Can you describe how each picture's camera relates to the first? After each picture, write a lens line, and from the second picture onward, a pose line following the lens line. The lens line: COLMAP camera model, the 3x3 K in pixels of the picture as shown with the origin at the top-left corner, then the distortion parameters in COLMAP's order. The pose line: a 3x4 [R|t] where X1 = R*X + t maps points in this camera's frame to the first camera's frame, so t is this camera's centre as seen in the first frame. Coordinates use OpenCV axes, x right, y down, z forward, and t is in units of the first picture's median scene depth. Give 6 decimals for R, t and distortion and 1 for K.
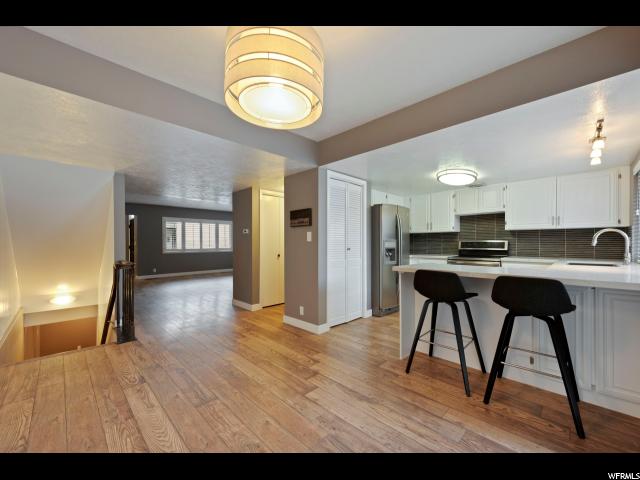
lens RADIAL K [[259.6, 0, 324.4], [0, 259.6, 243.6], [0, 0, 1]] dist [0.003356, -0.000204]
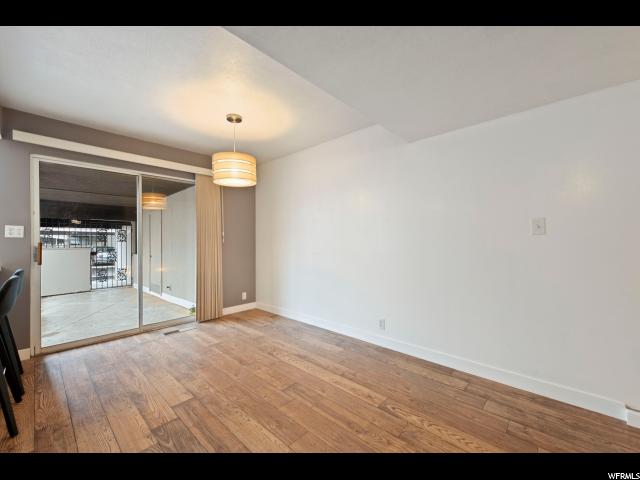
lens RADIAL K [[259.6, 0, 324.4], [0, 259.6, 243.6], [0, 0, 1]] dist [0.003356, -0.000204]
pose [[-0.999149, 0.005668, -0.040854, -0.278681], [0.005388, 0.999961, 0.006970, 0.001851], [0.040892, 0.006744, -0.999141, 1.049290]]
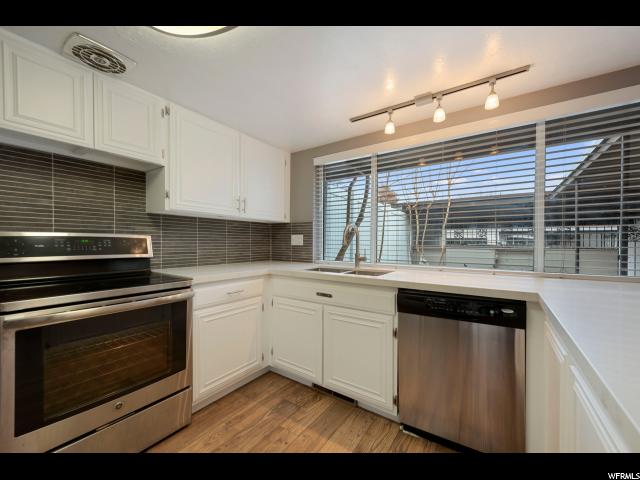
lens RADIAL K [[259.6, 0, 324.4], [0, 259.6, 243.6], [0, 0, 1]] dist [0.003356, -0.000204]
pose [[-0.188206, -0.005402, 0.982115, 0.254302], [-0.000075, 0.999985, 0.005486, -0.000143], [-0.982130, 0.000959, -0.188204, 0.928288]]
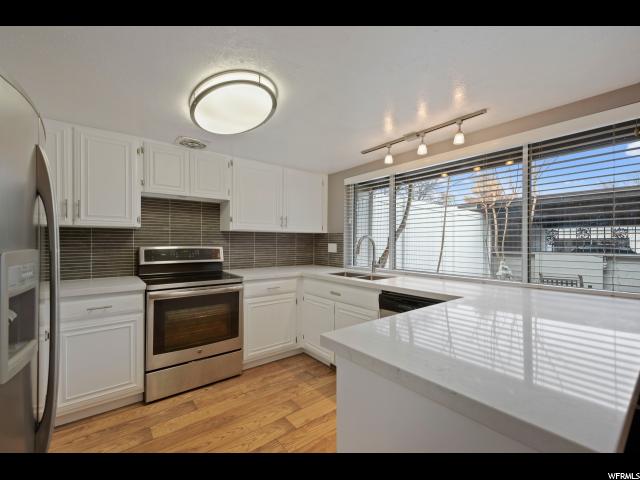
lens RADIAL K [[276.9, 0, 322.9], [0, 276.9, 240.5], [0, 0, 1]] dist [0.001694, 0.000094]
pose [[0.112998, 0.007300, 0.993568, 0.058866], [-0.000284, 0.999973, -0.007315, -0.025013], [-0.993595, 0.000545, 0.112997, 0.788560]]
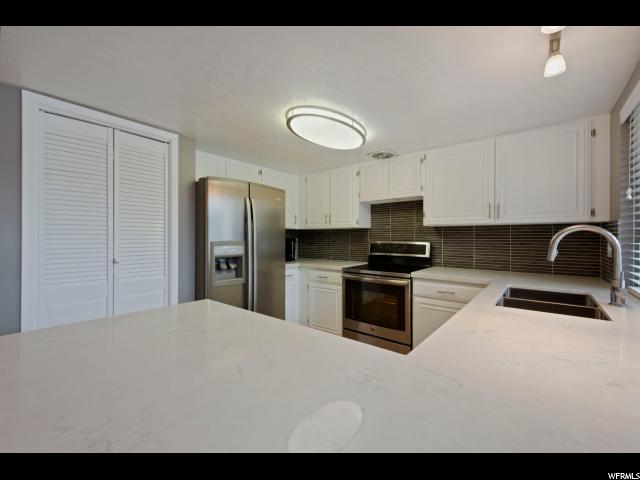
lens RADIAL K [[267.6, 0, 329.2], [0, 267.6, 236.6], [0, 0, 1]] dist [0.013978, -0.000174]
pose [[0.993860, 0.004062, 0.110568, 0.448317], [-0.003333, 0.999971, -0.006778, -0.023961], [-0.110593, 0.006367, 0.993845, 0.431093]]
